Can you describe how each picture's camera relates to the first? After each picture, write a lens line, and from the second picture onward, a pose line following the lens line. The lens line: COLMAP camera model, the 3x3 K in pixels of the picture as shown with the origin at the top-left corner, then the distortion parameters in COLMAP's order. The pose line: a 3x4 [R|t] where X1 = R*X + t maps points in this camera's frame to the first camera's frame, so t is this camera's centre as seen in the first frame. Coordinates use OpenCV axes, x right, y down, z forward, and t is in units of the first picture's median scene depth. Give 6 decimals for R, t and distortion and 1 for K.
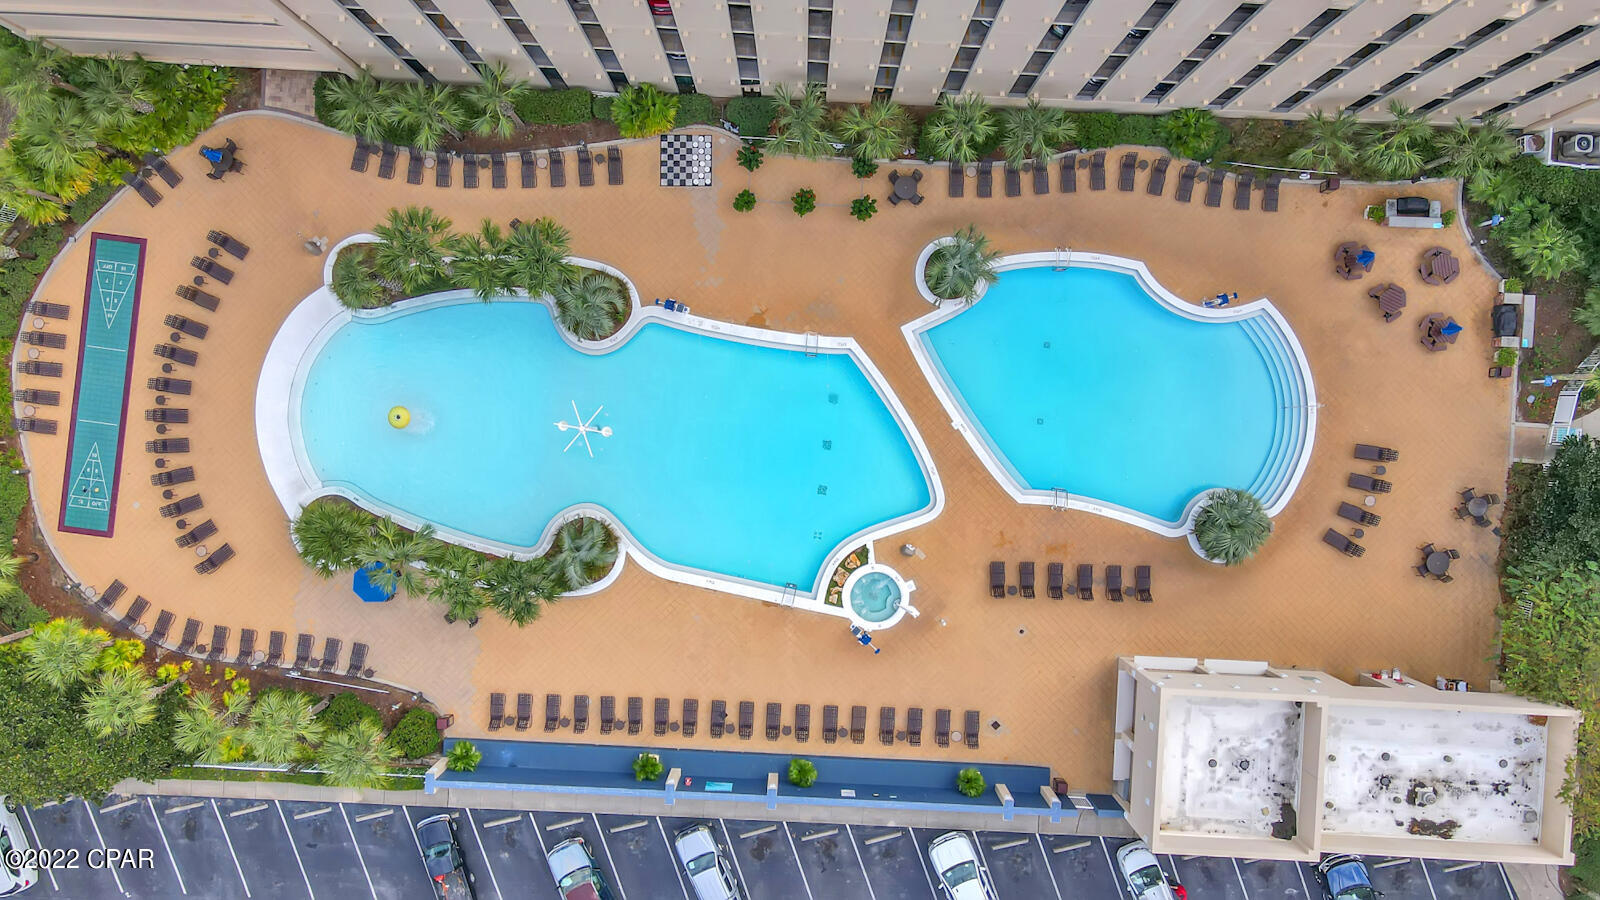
lens RADIAL K [[1189.1, 0, 796.6], [0, 1189.1, 458.1], [0, 0, 1]] dist [-0.005702, 0.057661]
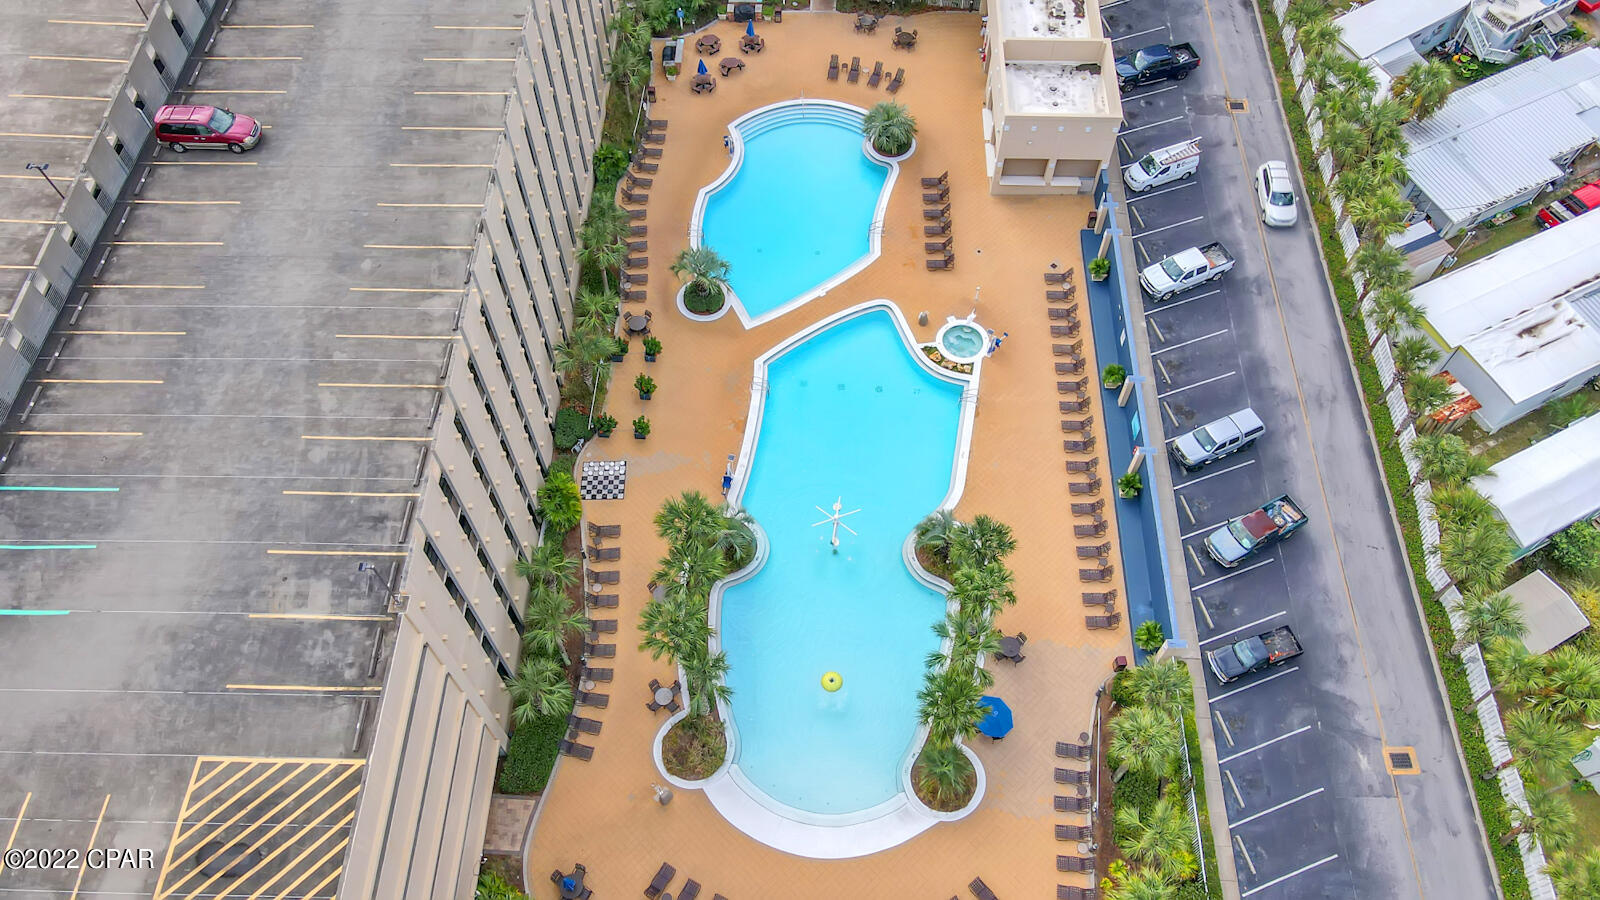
lens RADIAL K [[1189.1, 0, 796.6], [0, 1189.1, 458.1], [0, 0, 1]] dist [-0.005702, 0.057661]
pose [[-0.018493, -0.848198, 0.529356, -0.696504], [0.999005, -0.037161, -0.024644, -0.030600], [0.040575, 0.528373, 0.848042, 0.003982]]
